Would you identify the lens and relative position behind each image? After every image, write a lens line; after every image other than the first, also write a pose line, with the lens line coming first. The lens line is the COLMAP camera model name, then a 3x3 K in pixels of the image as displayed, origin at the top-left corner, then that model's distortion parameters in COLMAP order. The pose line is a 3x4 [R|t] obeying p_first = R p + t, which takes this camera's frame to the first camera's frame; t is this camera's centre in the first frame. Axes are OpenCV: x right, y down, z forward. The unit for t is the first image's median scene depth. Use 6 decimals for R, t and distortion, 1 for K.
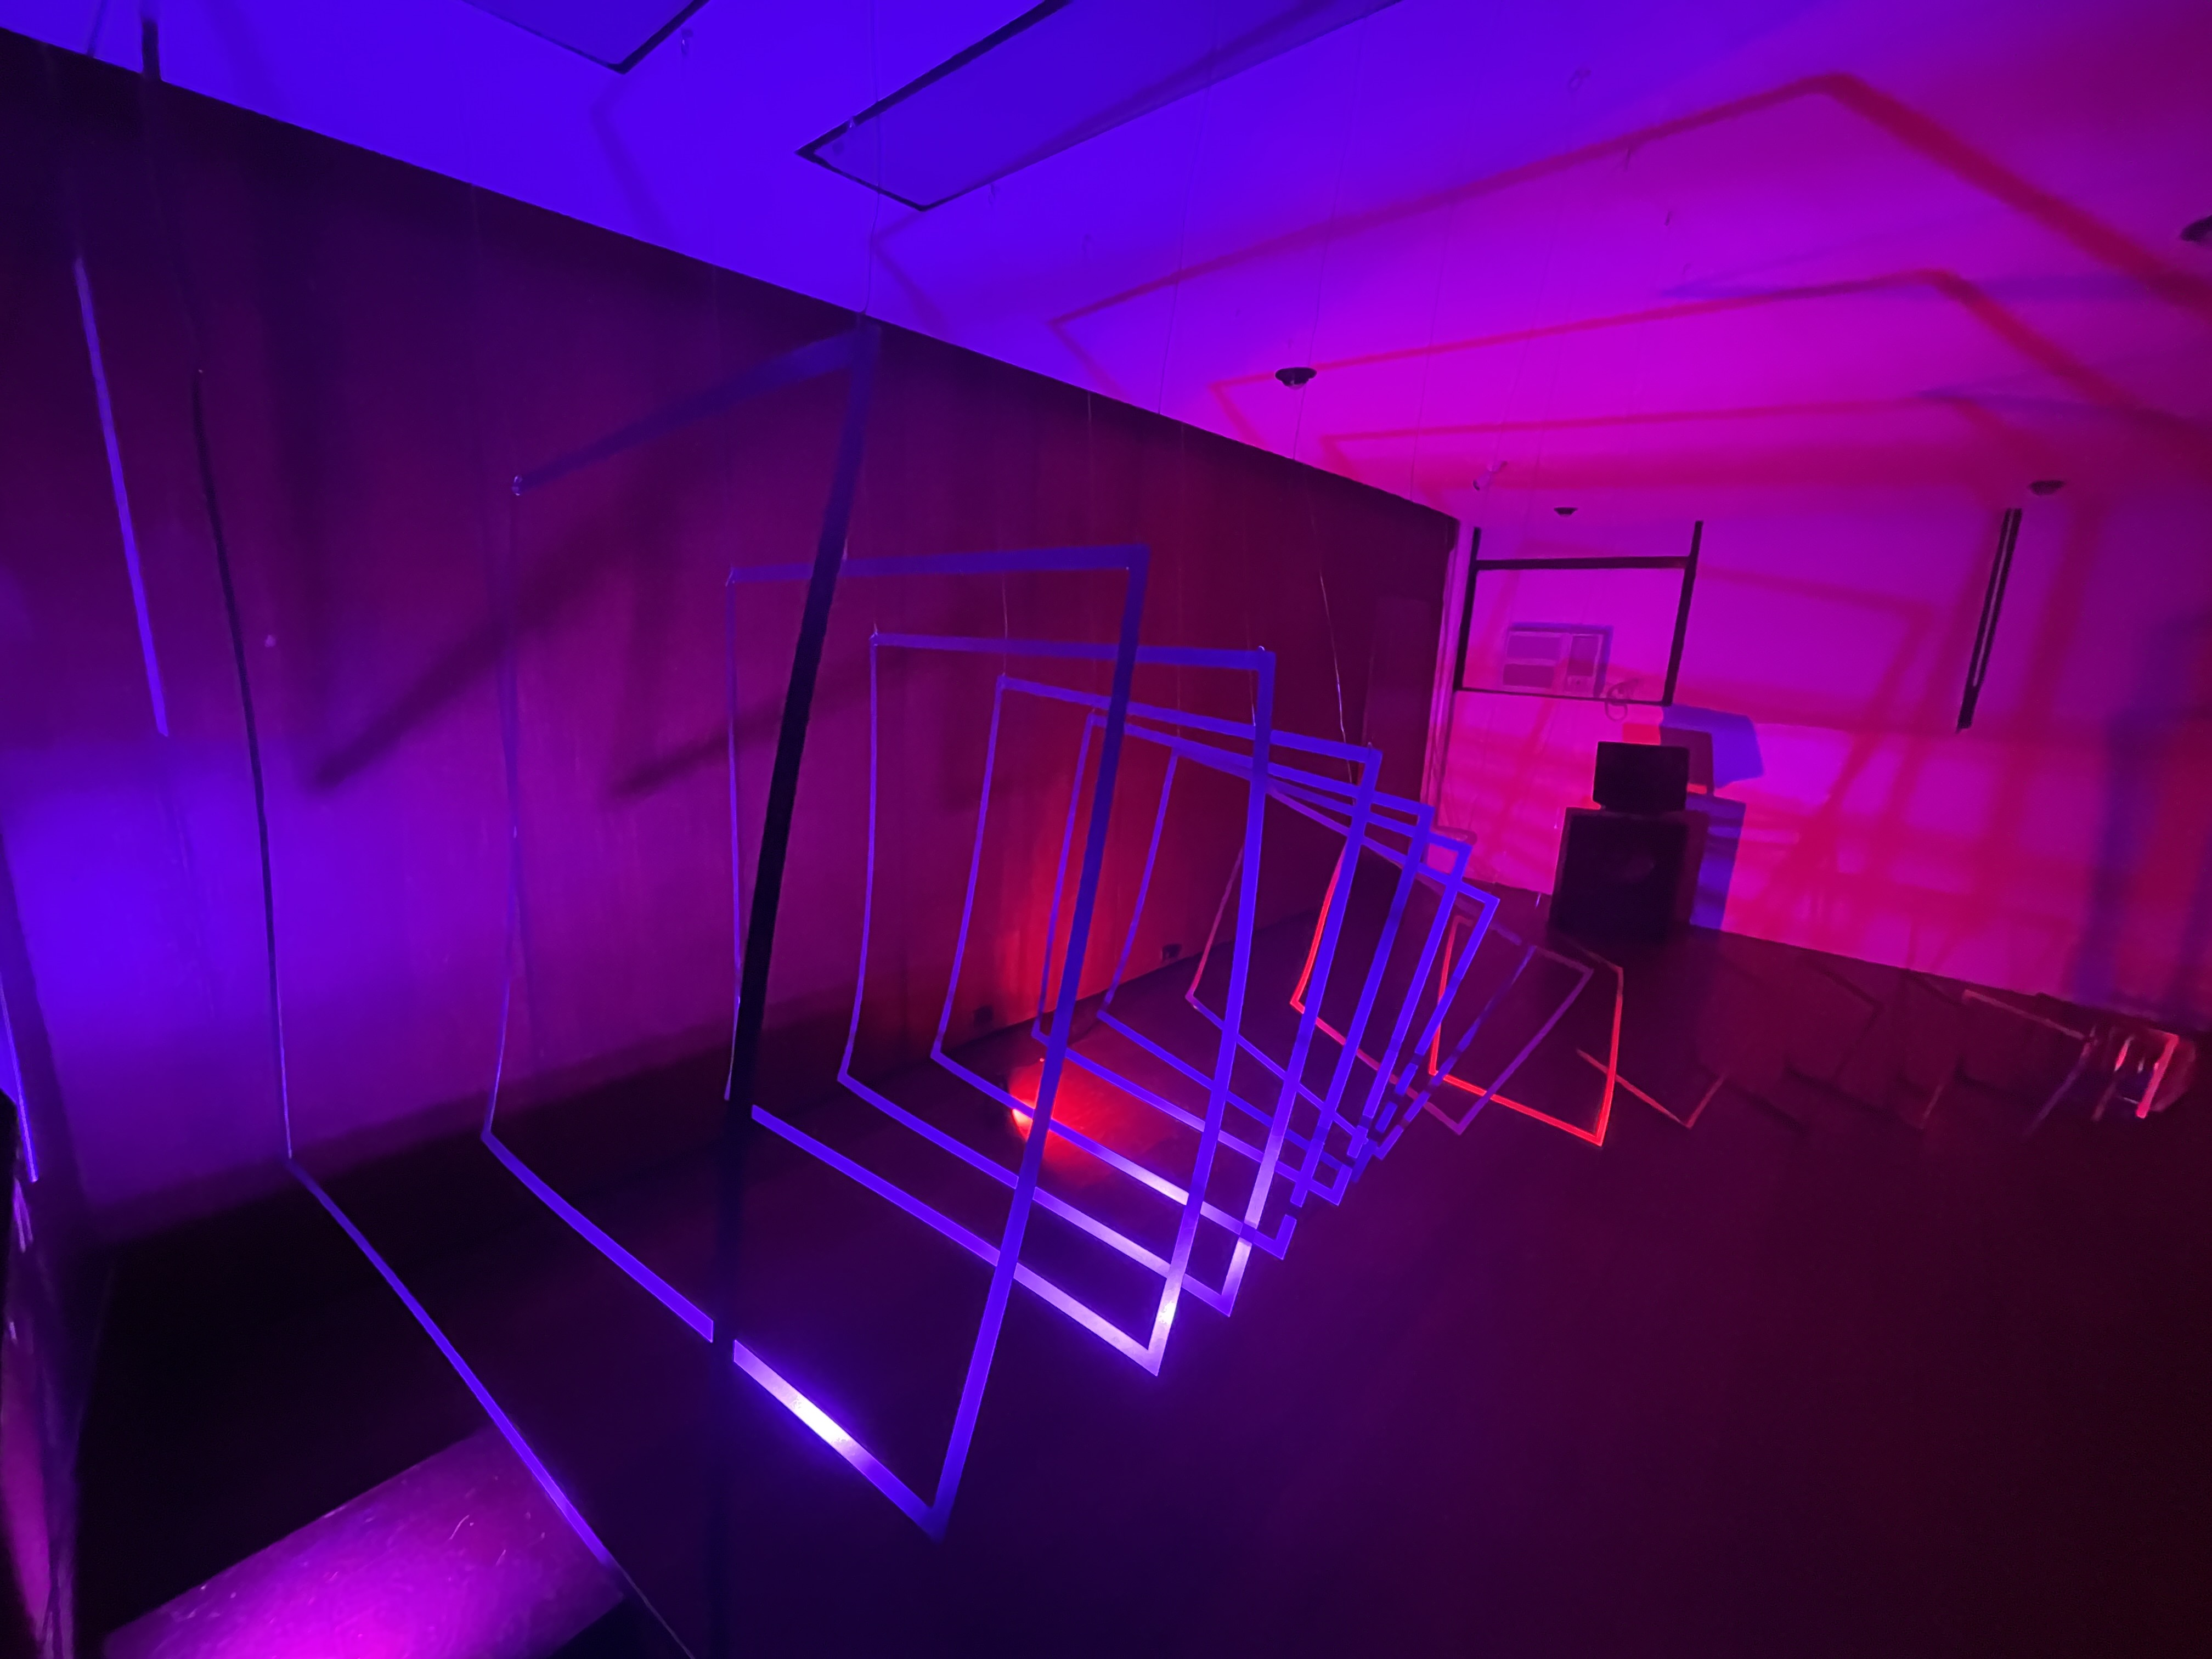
lens RADIAL K [[902.1, 0, 1106.0], [0, 902.1, 829.5], [0, 0, 1]] dist [0.000025, 0.000008]
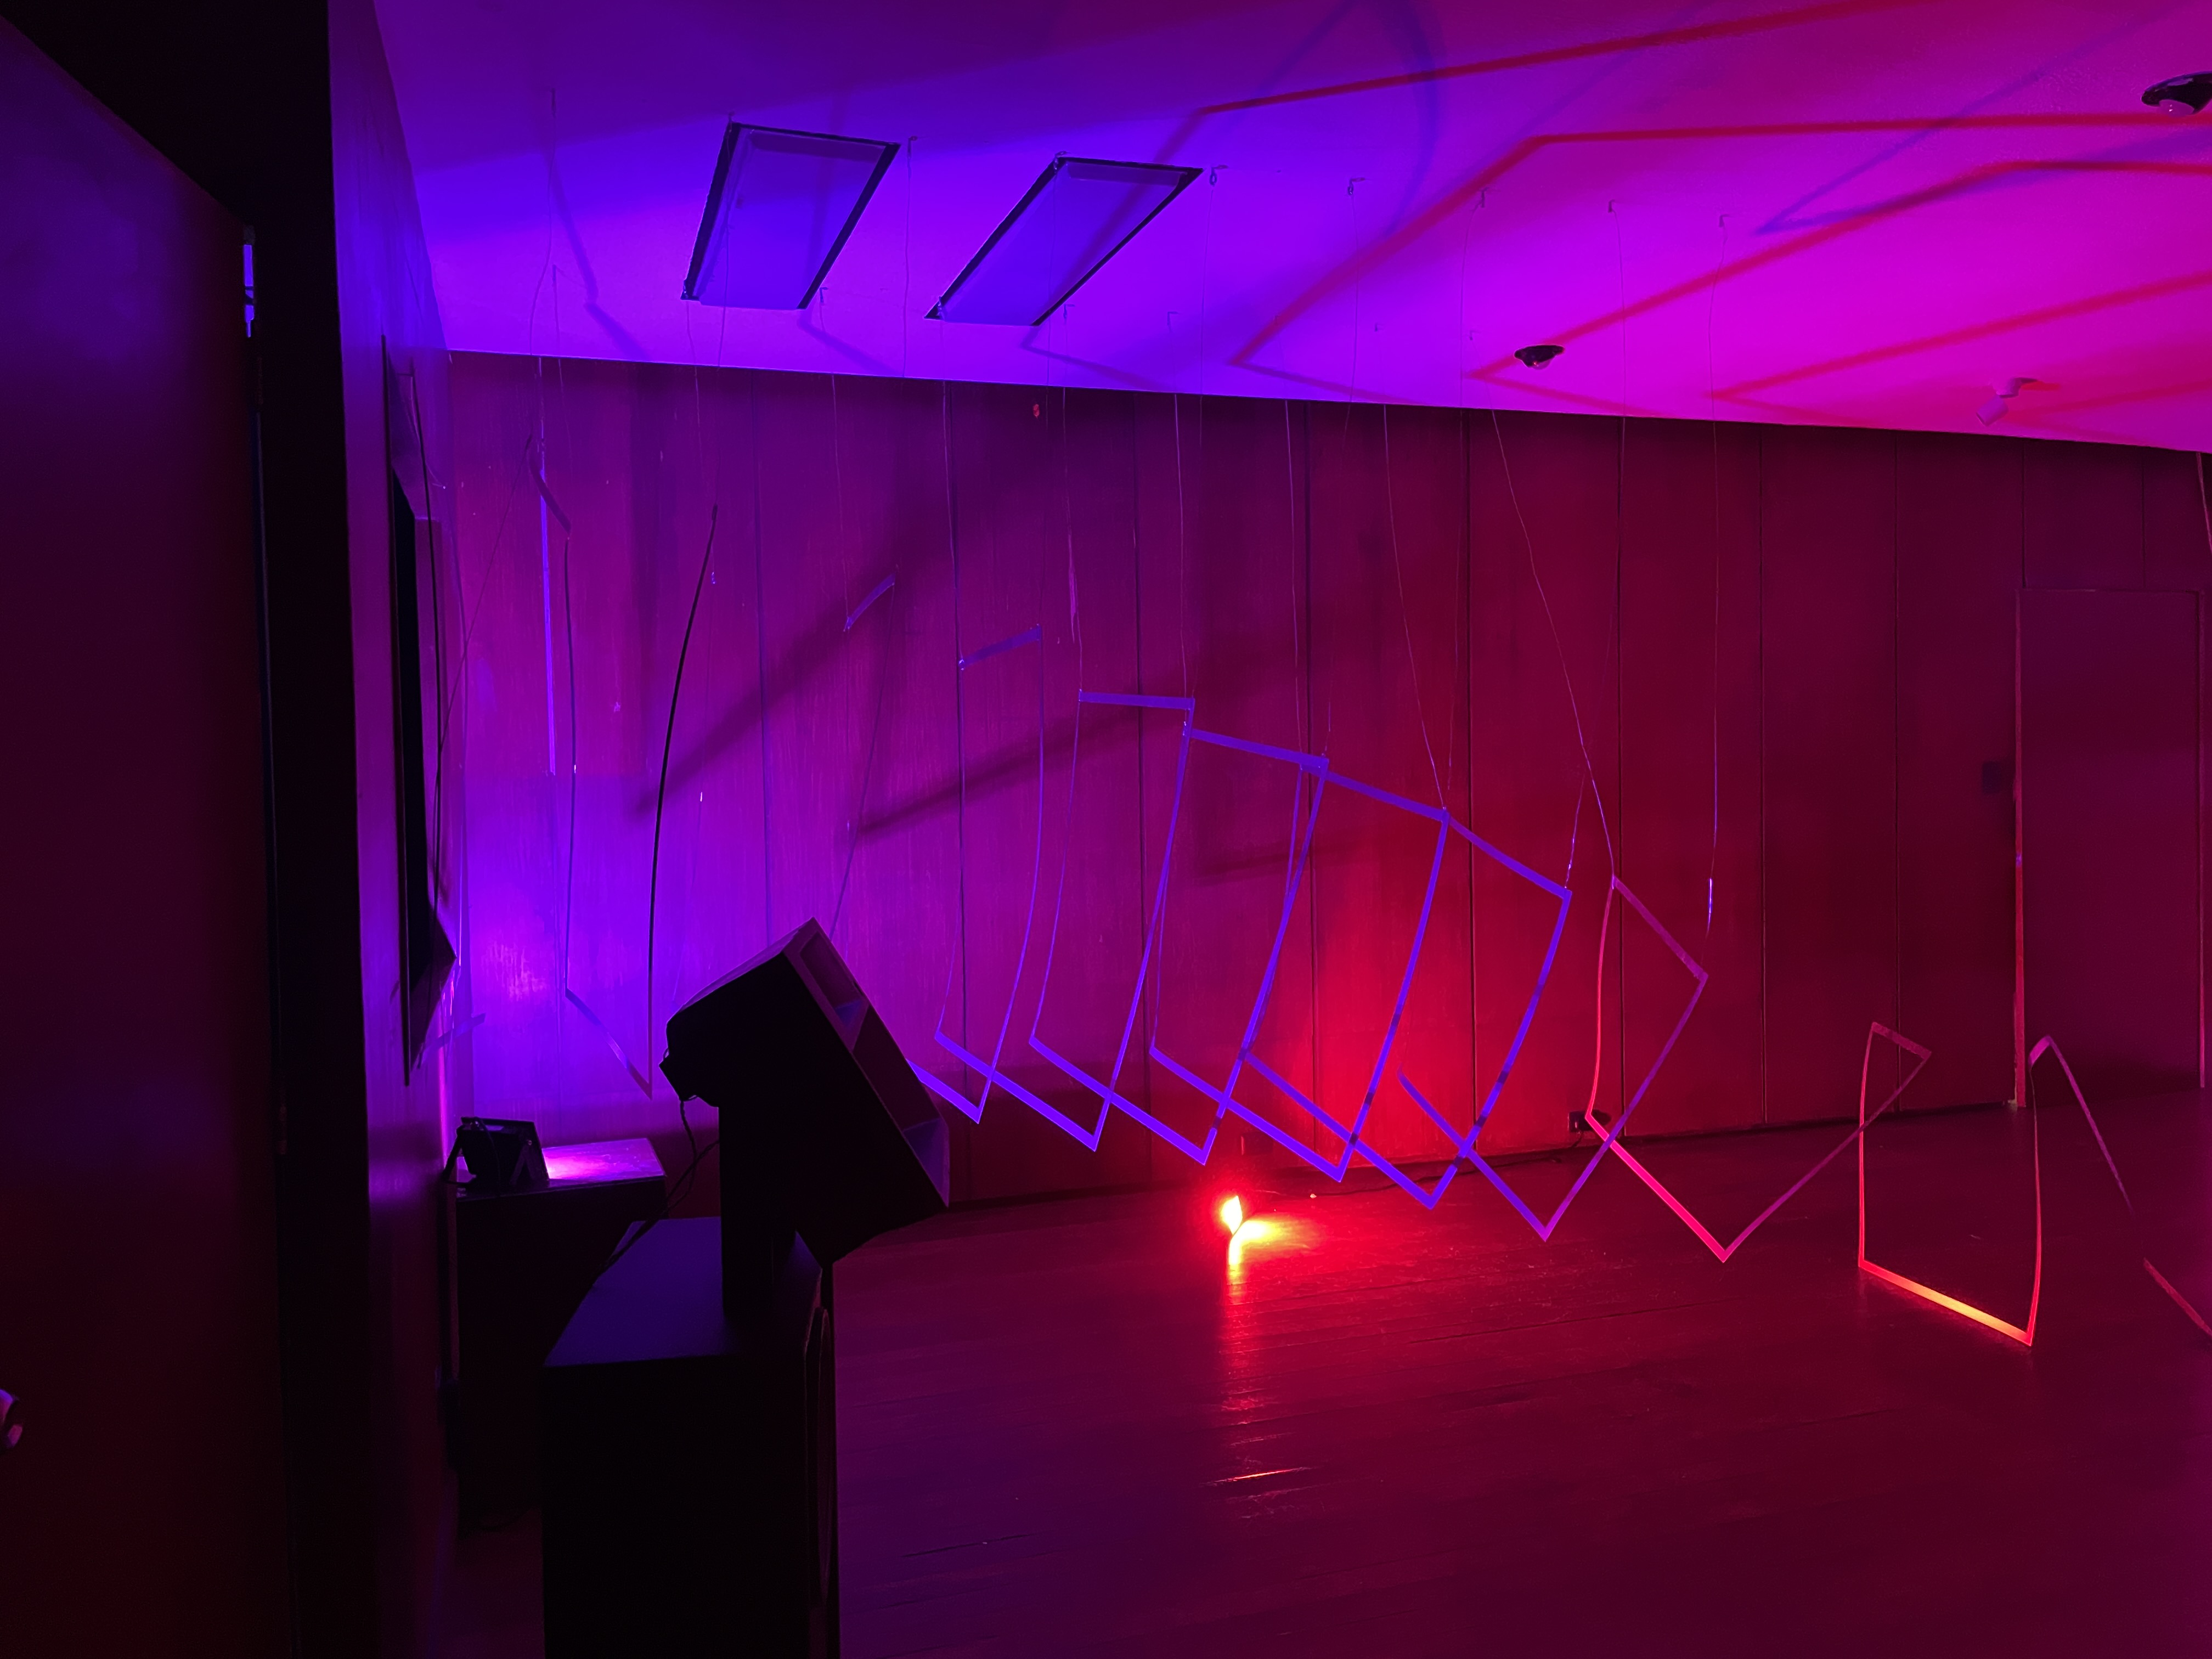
lens RADIAL K [[1679.0, 0, 1106.0], [0, 1679.0, 829.5], [0, 0, 1]] dist [0.001144, 0.000121]
pose [[0.858067, -0.037193, -0.512189, 0.390260], [-0.053929, 0.985333, -0.161898, 0.135882], [0.510698, 0.166541, 0.843476, -0.291150]]
